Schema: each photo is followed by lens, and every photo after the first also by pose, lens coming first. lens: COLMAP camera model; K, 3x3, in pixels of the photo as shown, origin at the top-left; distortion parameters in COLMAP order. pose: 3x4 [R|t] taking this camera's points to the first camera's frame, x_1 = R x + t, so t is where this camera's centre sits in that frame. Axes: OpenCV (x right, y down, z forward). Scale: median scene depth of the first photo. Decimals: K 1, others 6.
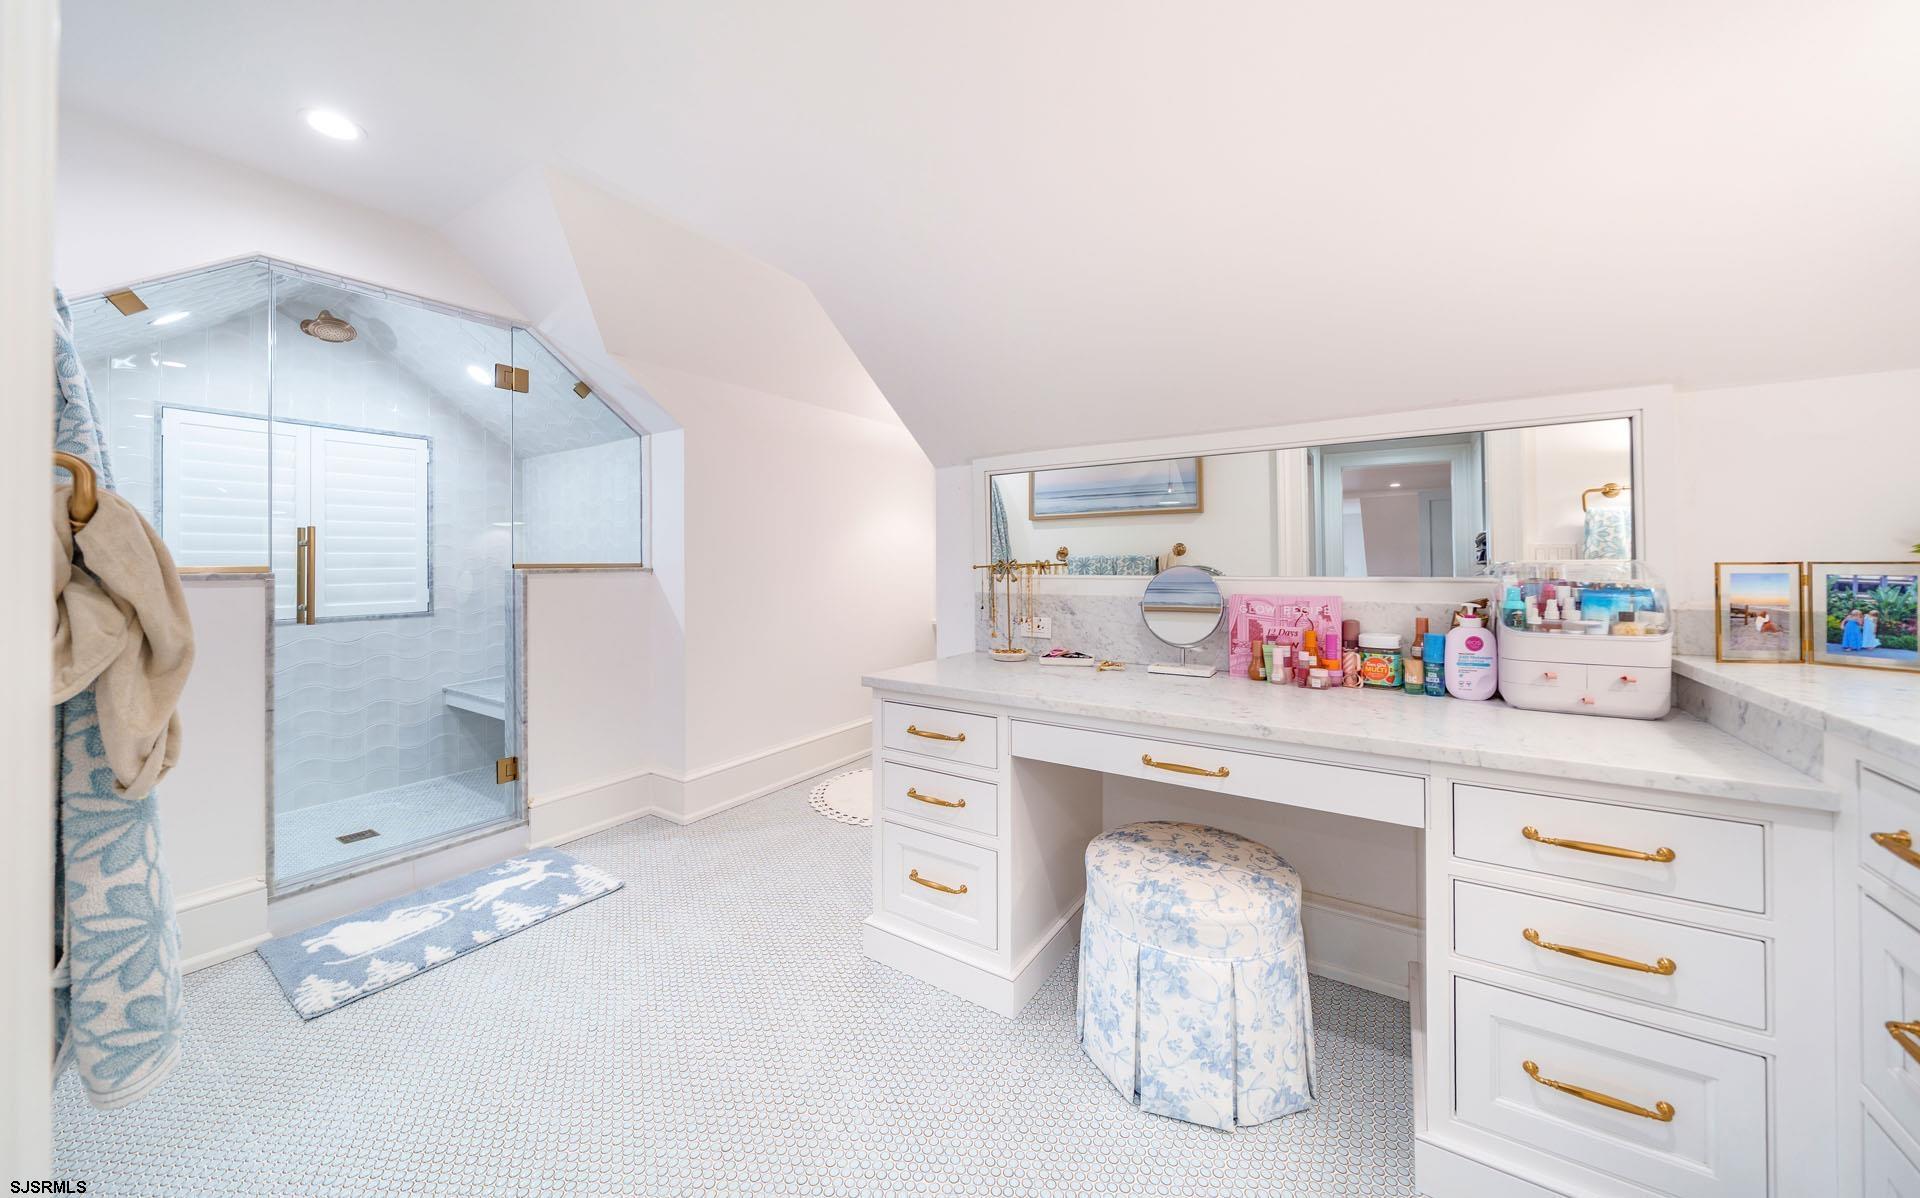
lens RADIAL K [[662.0, 0, 979.1], [0, 662.0, 565.4], [0, 0, 1]] dist [0.001437, 0.000036]
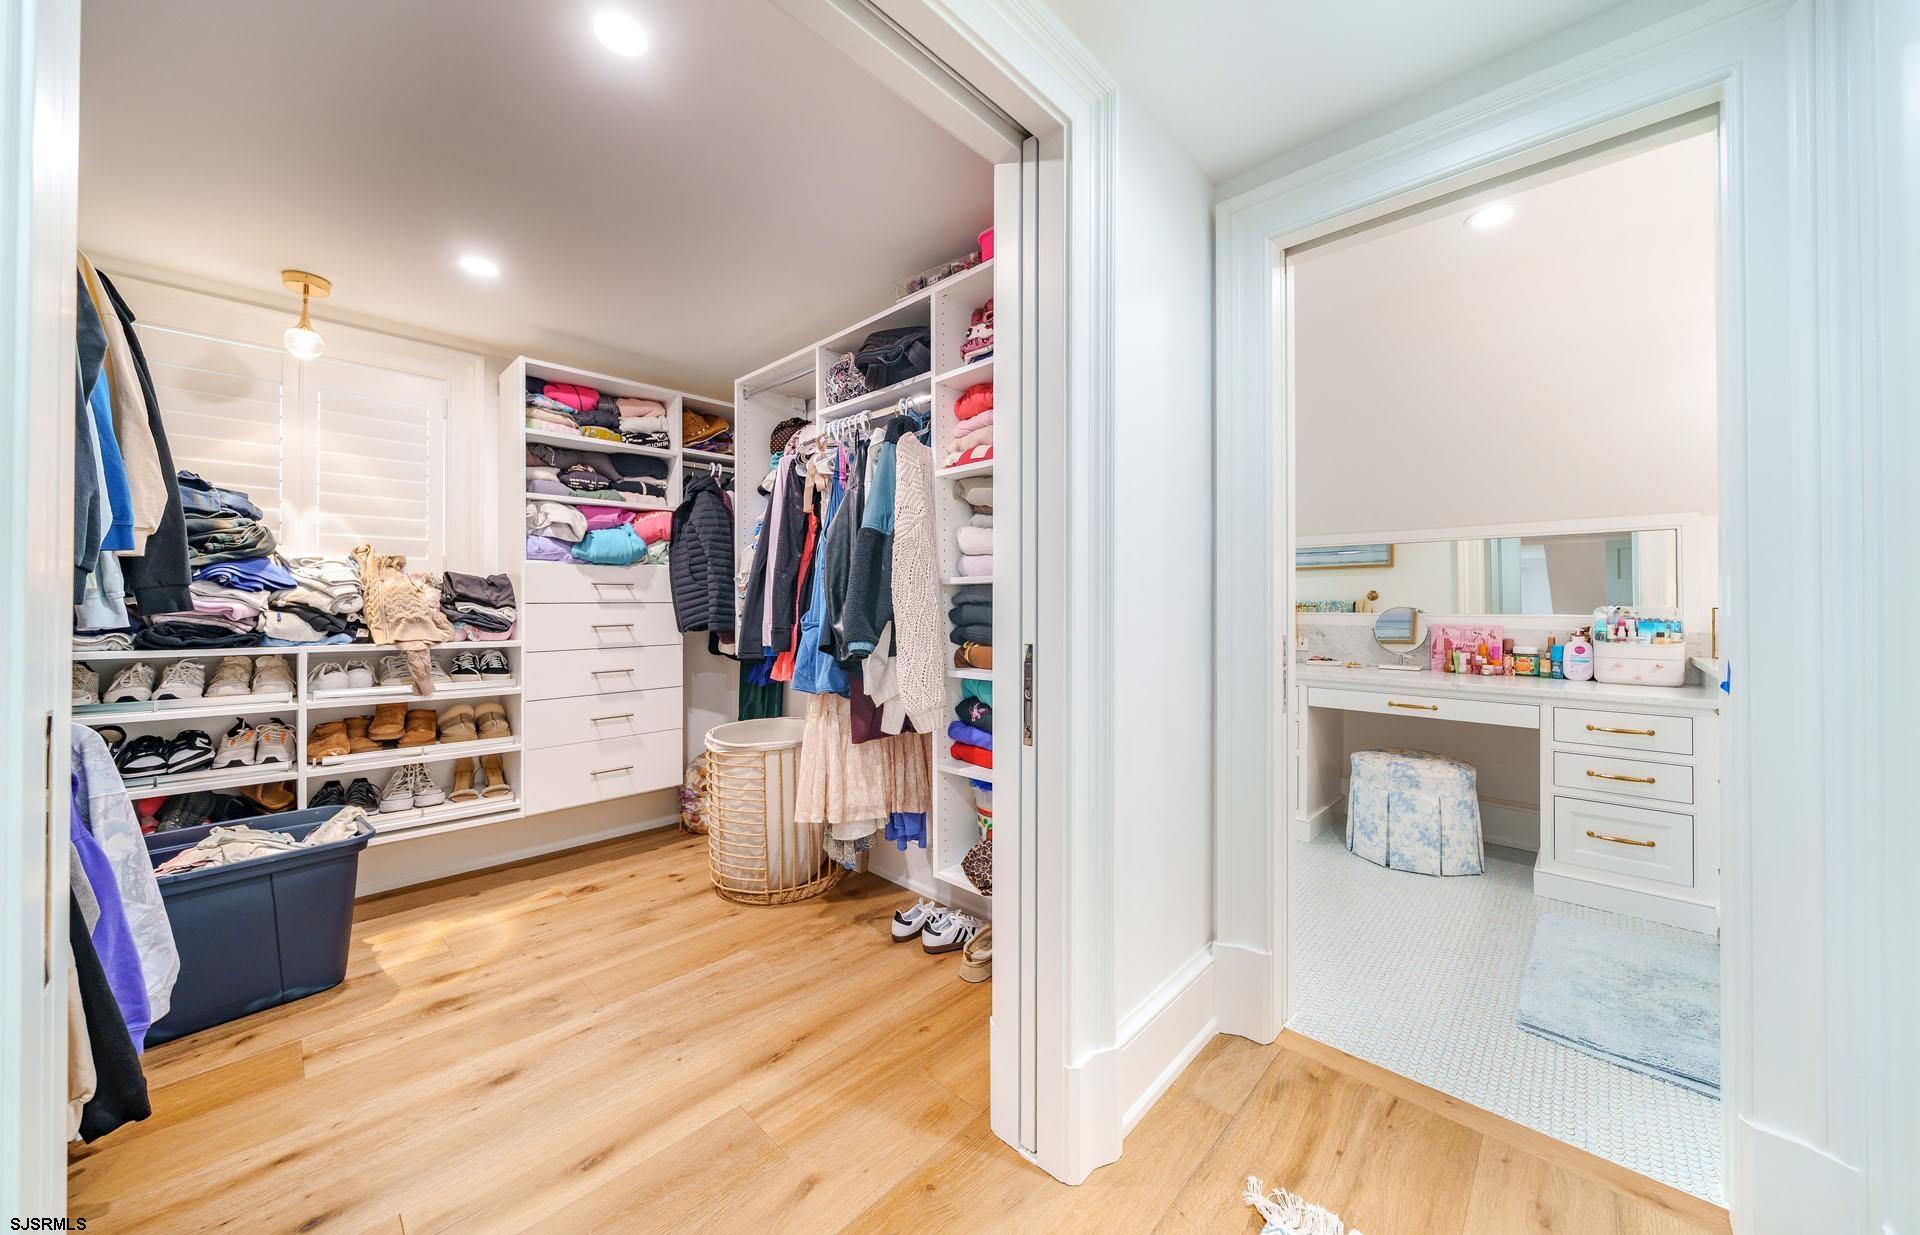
lens RADIAL K [[726.2, 0, 955.1], [0, 726.2, 601.5], [0, 0, 1]] dist [0.000088, -0.000112]
pose [[0.985050, 0.008082, -0.172081, -0.652377], [-0.009373, 0.999934, -0.006691, 0.011760], [0.172015, 0.008203, 0.985060, -1.355349]]
